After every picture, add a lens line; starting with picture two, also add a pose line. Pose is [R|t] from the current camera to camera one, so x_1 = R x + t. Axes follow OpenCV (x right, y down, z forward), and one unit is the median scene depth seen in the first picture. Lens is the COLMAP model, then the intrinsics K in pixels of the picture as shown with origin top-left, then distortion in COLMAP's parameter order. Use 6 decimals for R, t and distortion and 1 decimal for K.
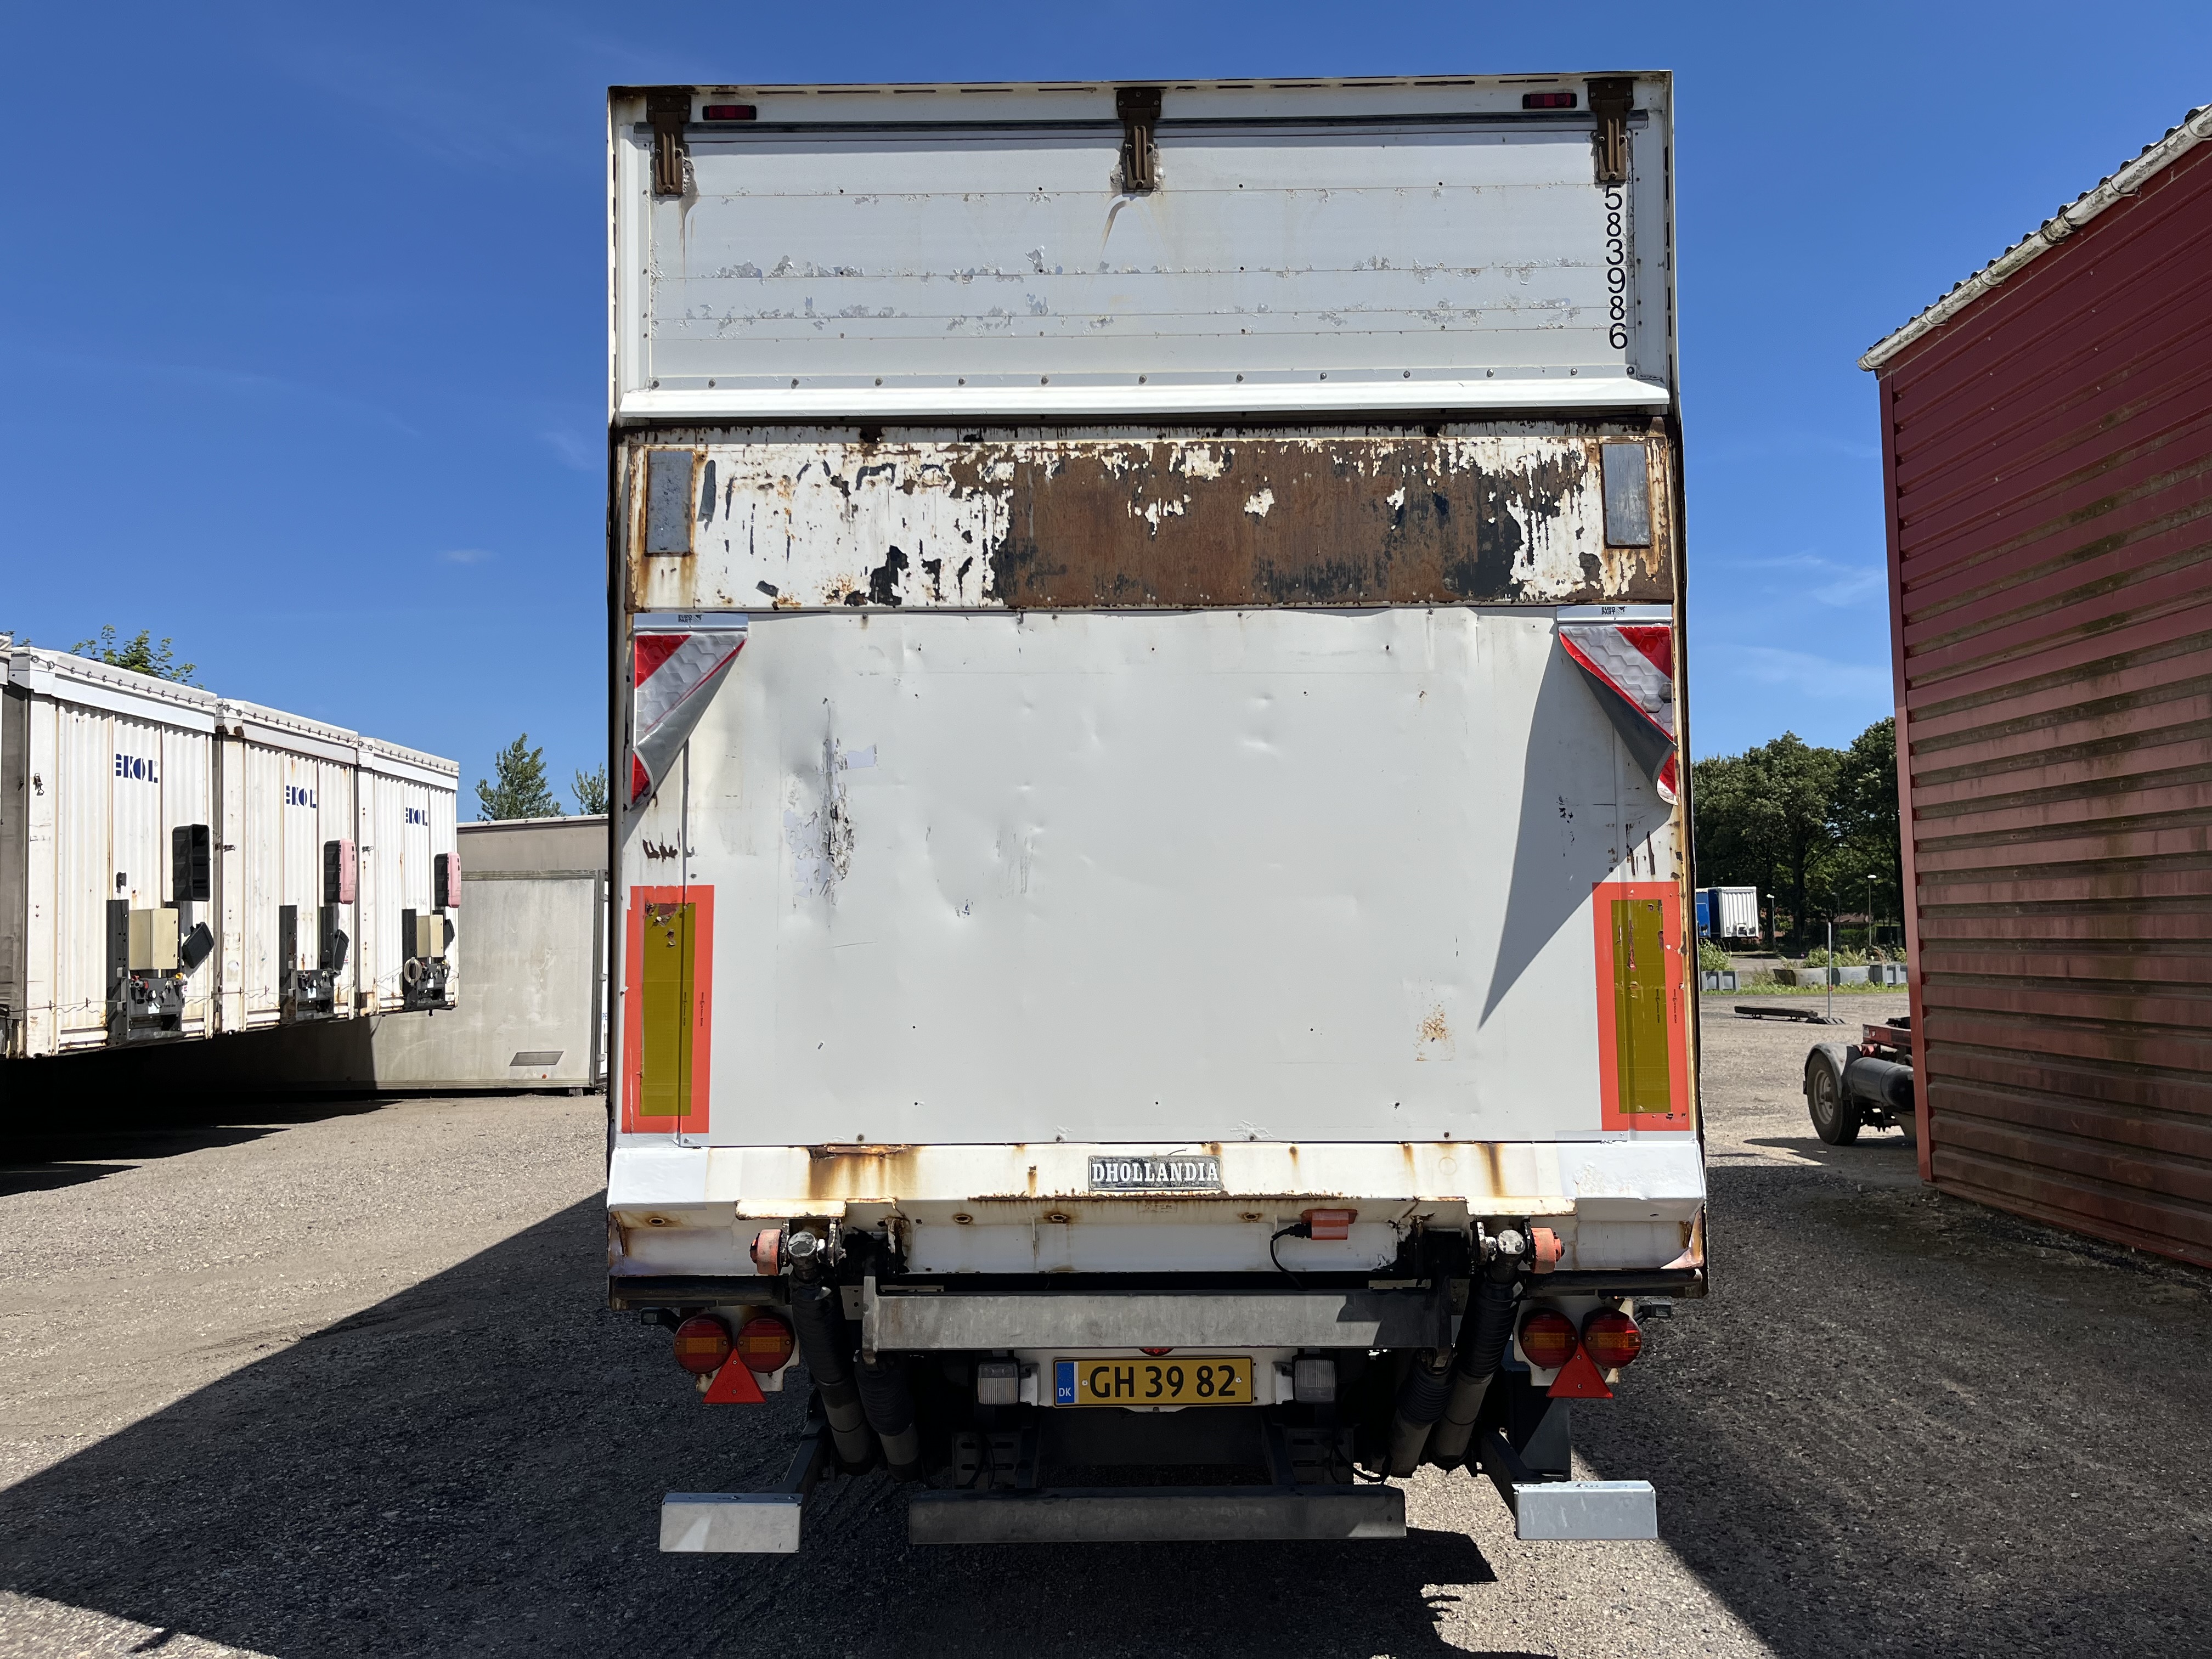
lens RADIAL K [[1740.7, 0, 1115.3], [0, 1740.7, 819.9], [0, 0, 1]] dist [0.073599, -0.105978]
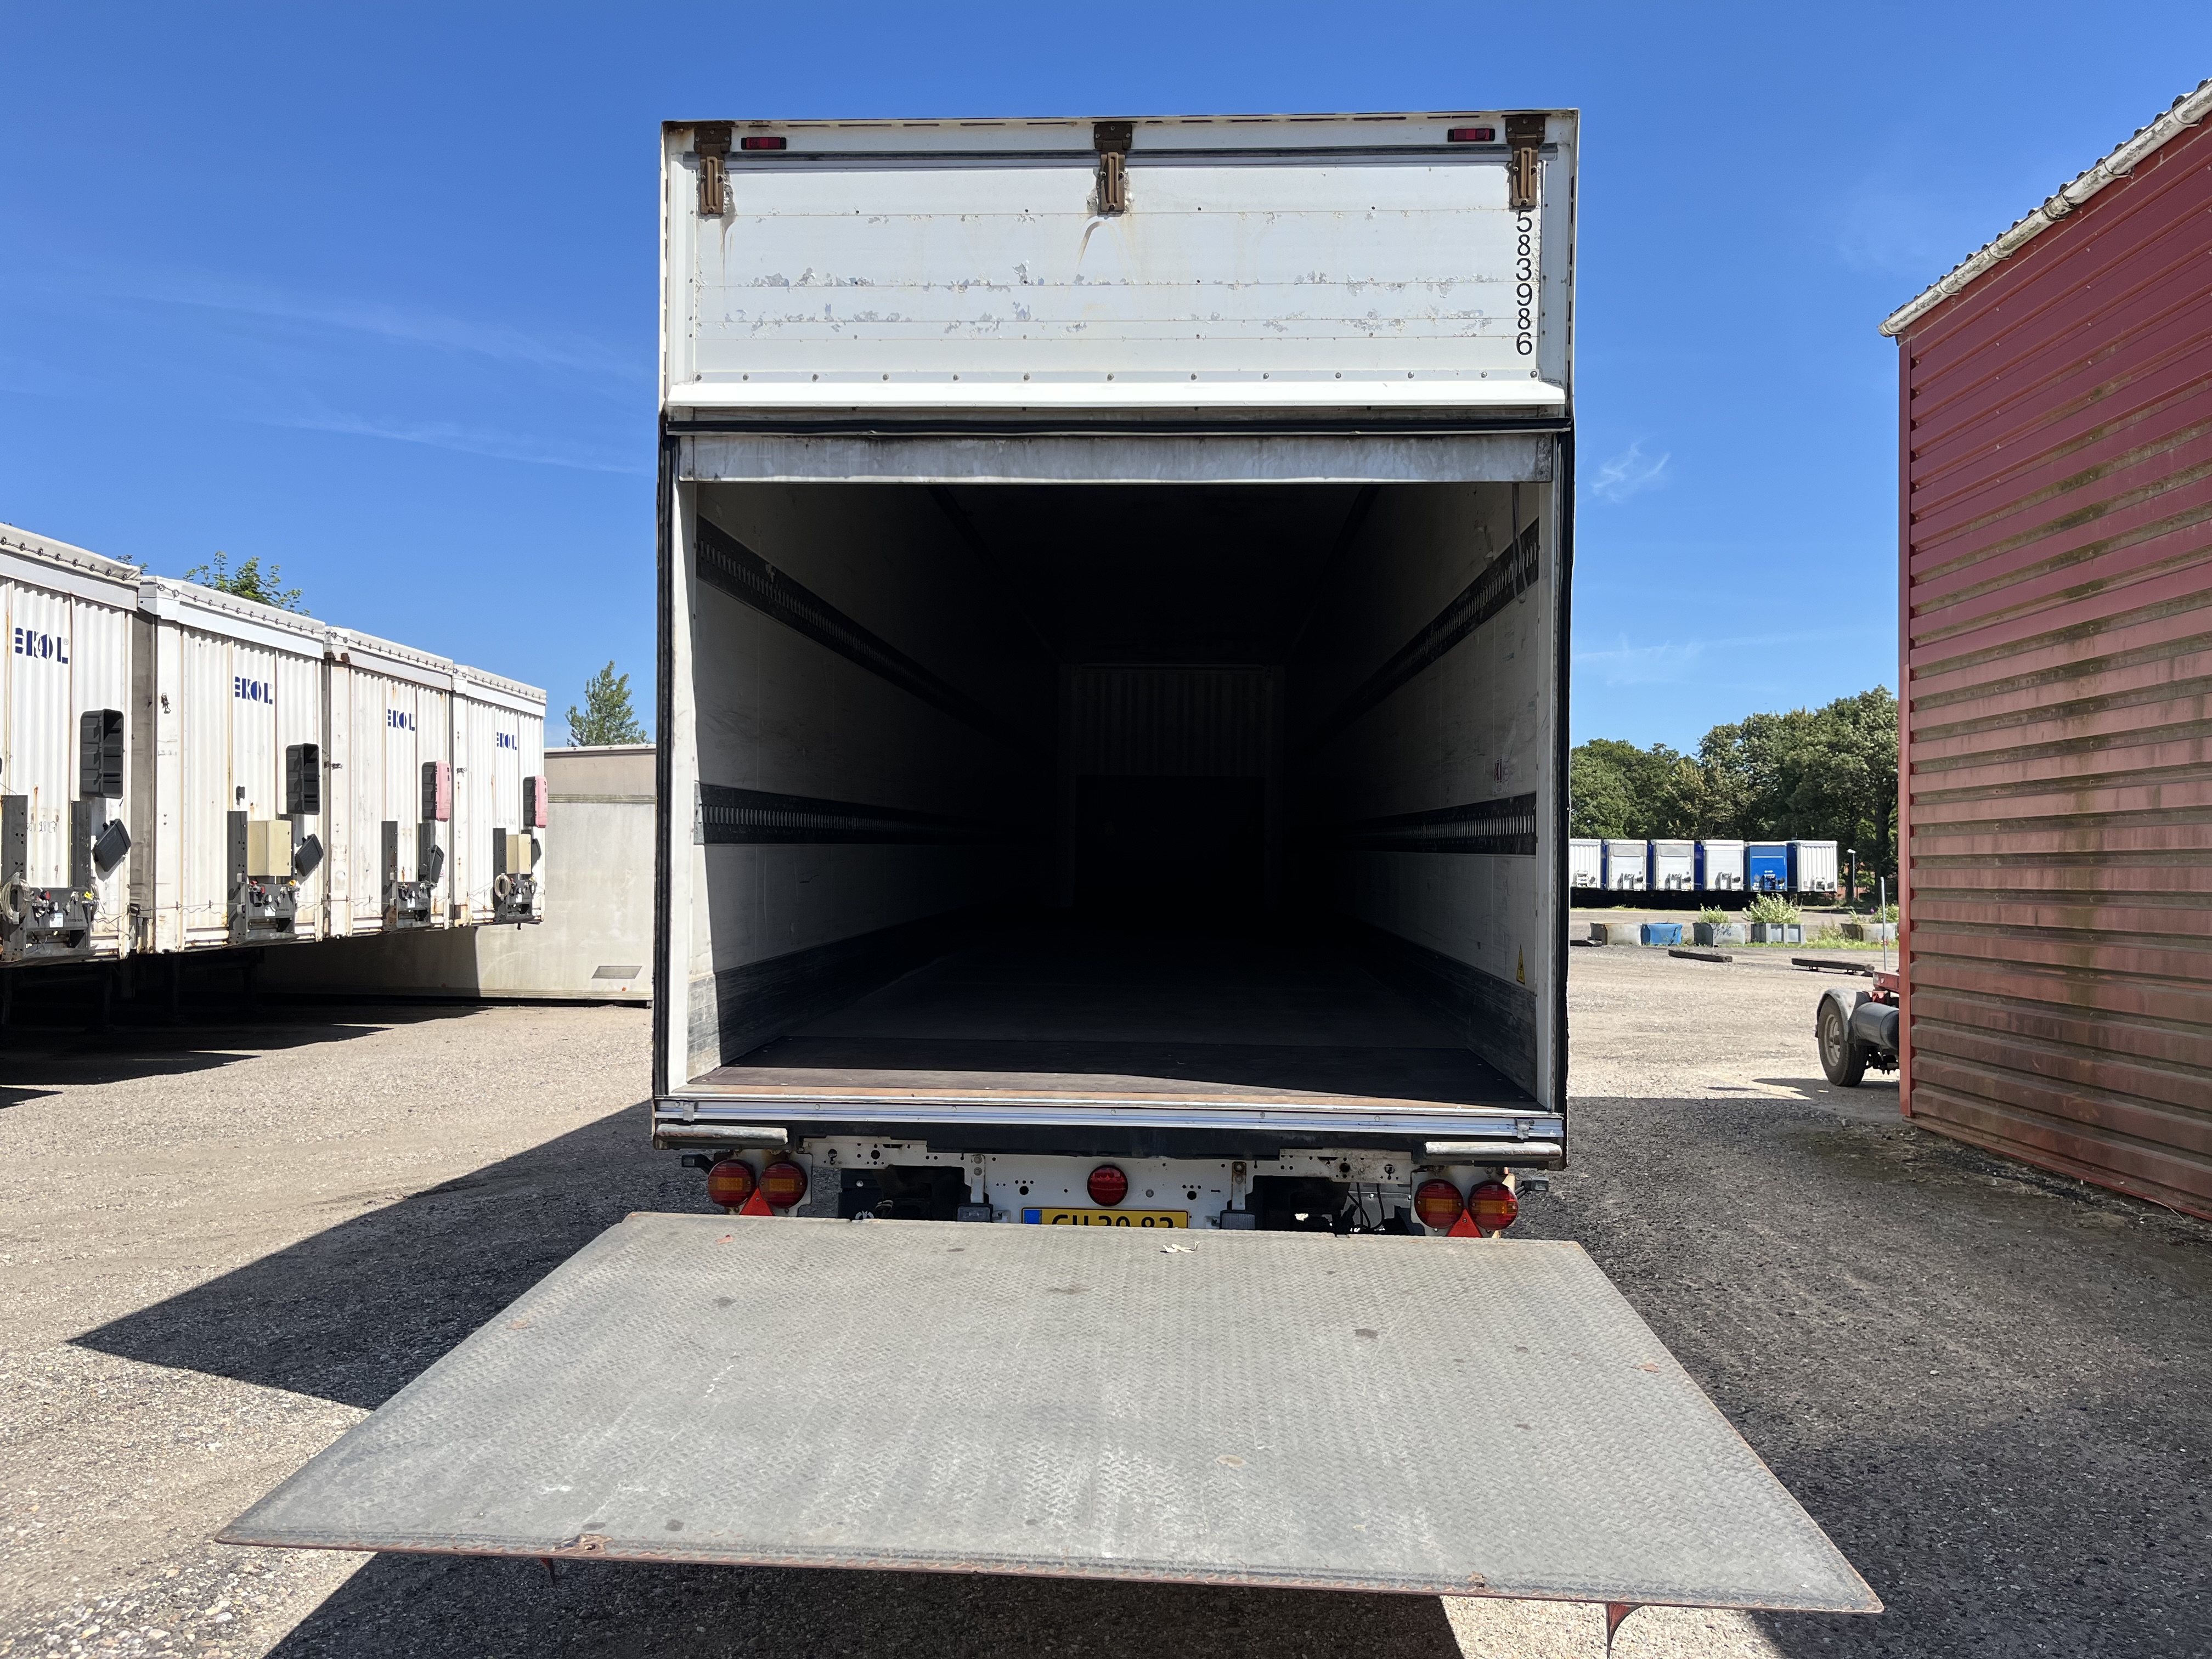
lens RADIAL K [[1740.7, 0, 1097.3], [0, 1740.7, 847.4], [0, 0, 1]] dist [0.073599, -0.105978]
pose [[0.998219, 0.024687, -0.054300, 0.040610], [-0.021906, 0.998447, 0.051223, 0.000650], [0.055480, -0.049942, 0.997210, -0.093260]]
